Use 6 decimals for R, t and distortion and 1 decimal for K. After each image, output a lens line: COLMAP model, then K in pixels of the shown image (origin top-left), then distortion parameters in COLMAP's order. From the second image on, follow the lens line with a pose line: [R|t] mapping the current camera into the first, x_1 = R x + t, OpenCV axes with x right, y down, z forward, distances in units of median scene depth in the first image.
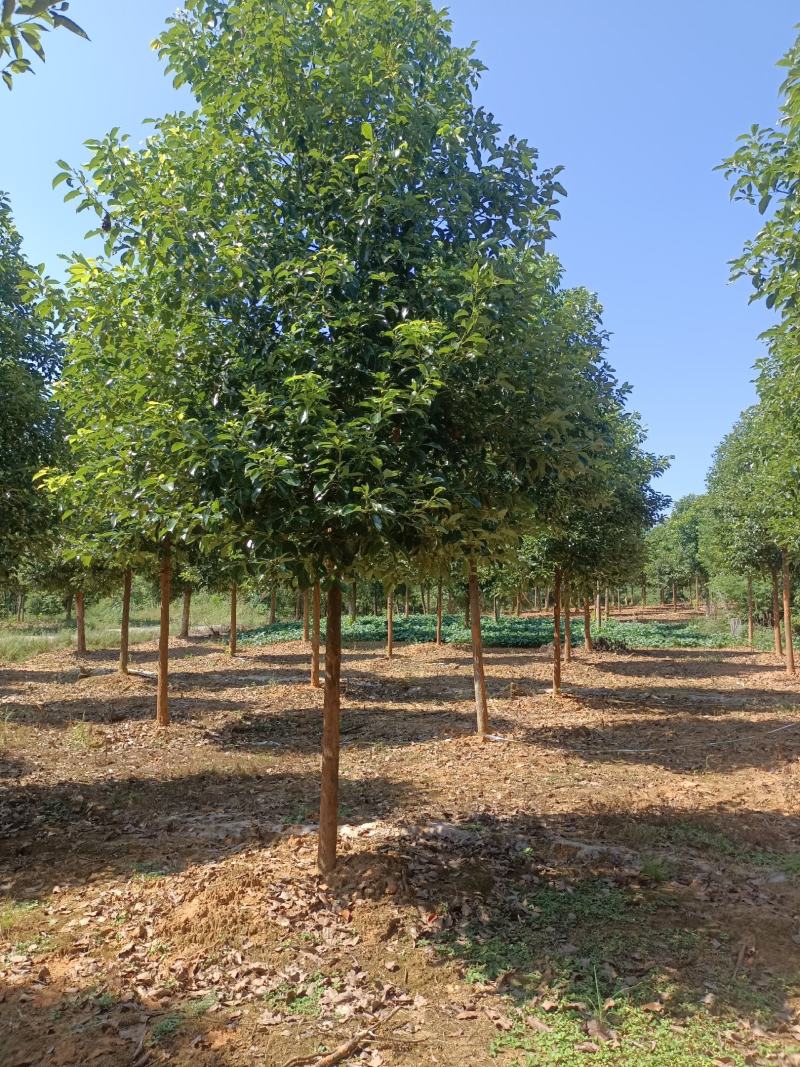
lens RADIAL K [[735.1, 0, 400.0], [0, 735.1, 533.5], [0, 0, 1]] dist [0.029373, -0.000009]
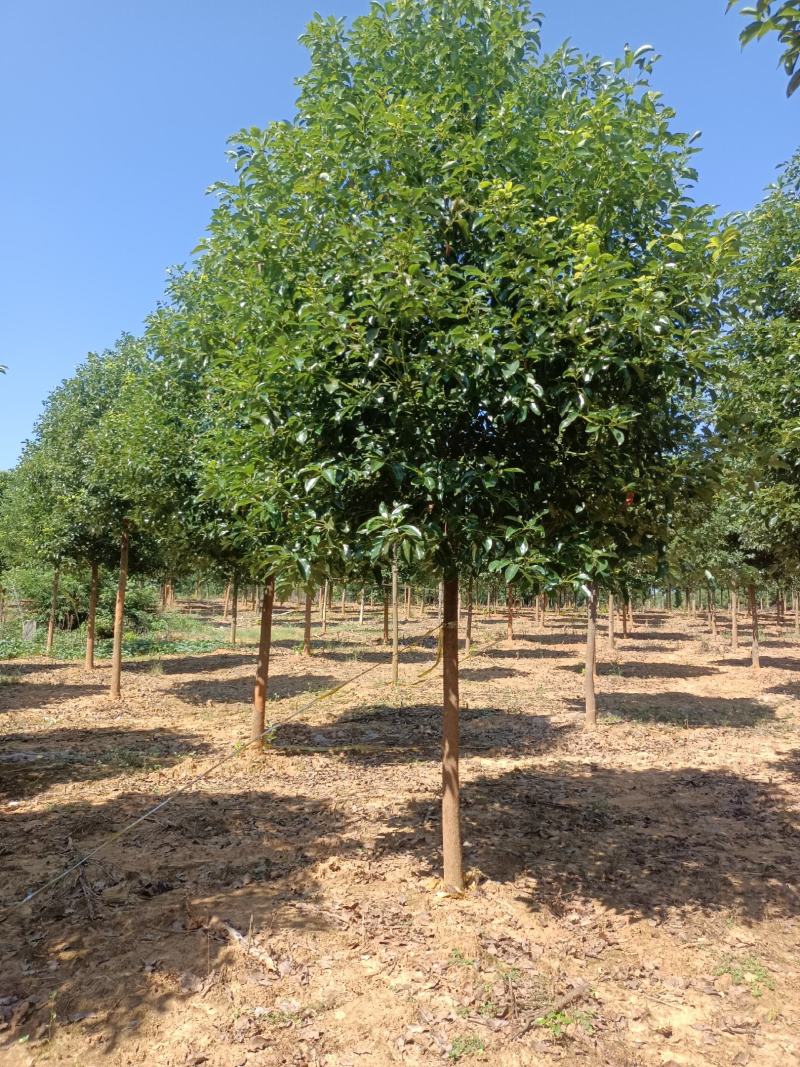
lens RADIAL K [[735.1, 0, 400.0], [0, 735.1, 533.5], [0, 0, 1]] dist [0.029373, -0.000009]
pose [[0.615970, 0.098535, 0.781583, 0.083506], [-0.103470, 0.993671, -0.043728, 0.019491], [-0.780945, -0.053935, 0.622267, 0.273066]]
